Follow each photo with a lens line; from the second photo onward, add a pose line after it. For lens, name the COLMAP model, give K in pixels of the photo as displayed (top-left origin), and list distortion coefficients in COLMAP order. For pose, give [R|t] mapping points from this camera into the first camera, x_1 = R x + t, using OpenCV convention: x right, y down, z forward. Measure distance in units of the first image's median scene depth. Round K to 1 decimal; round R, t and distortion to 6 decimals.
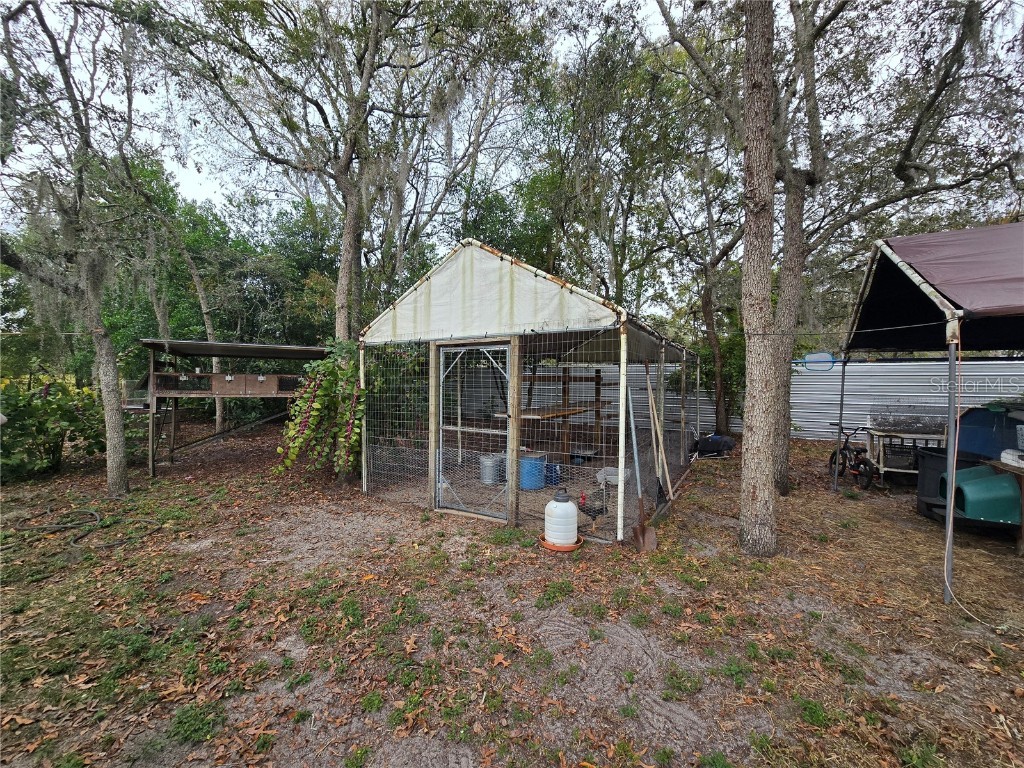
lens RADIAL K [[411.3, 0, 513.5], [0, 411.3, 383.5], [0, 0, 1]] dist [0.001466, -0.000025]
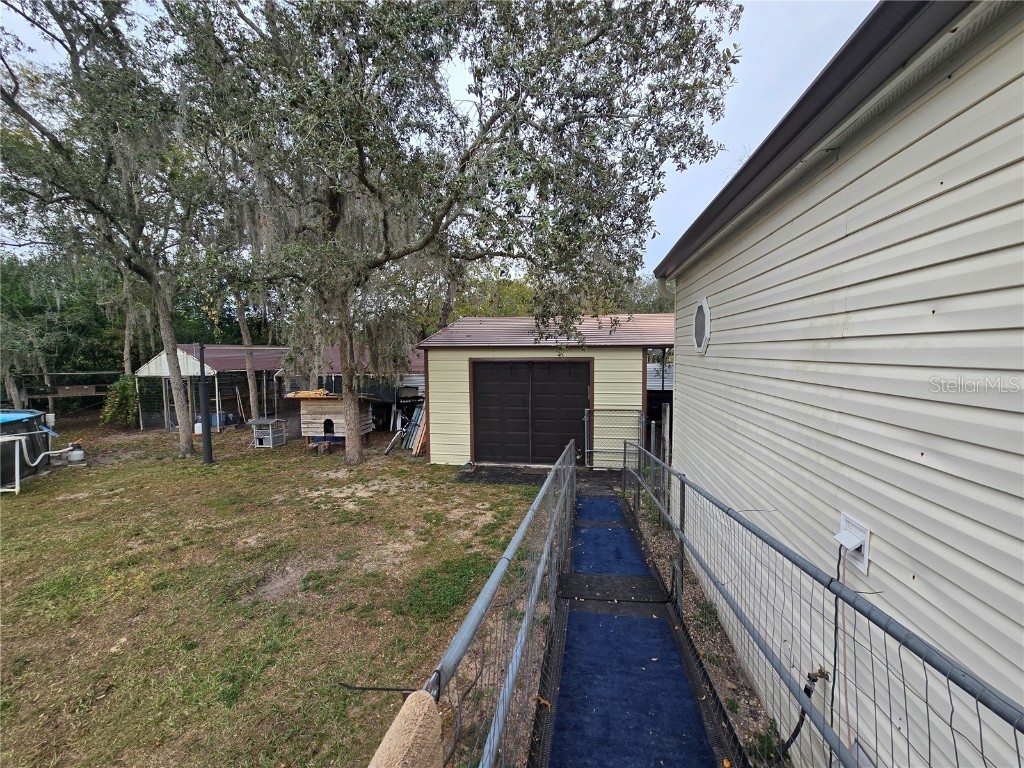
lens RADIAL K [[411.3, 0, 511.0], [0, 411.3, 386.7], [0, 0, 1]] dist [0.001466, -0.000025]
pose [[0.955820, -0.037358, 0.291569, 1.149923], [0.016667, 0.997183, 0.073129, -0.177235], [-0.293480, -0.065039, 0.953750, -2.220635]]
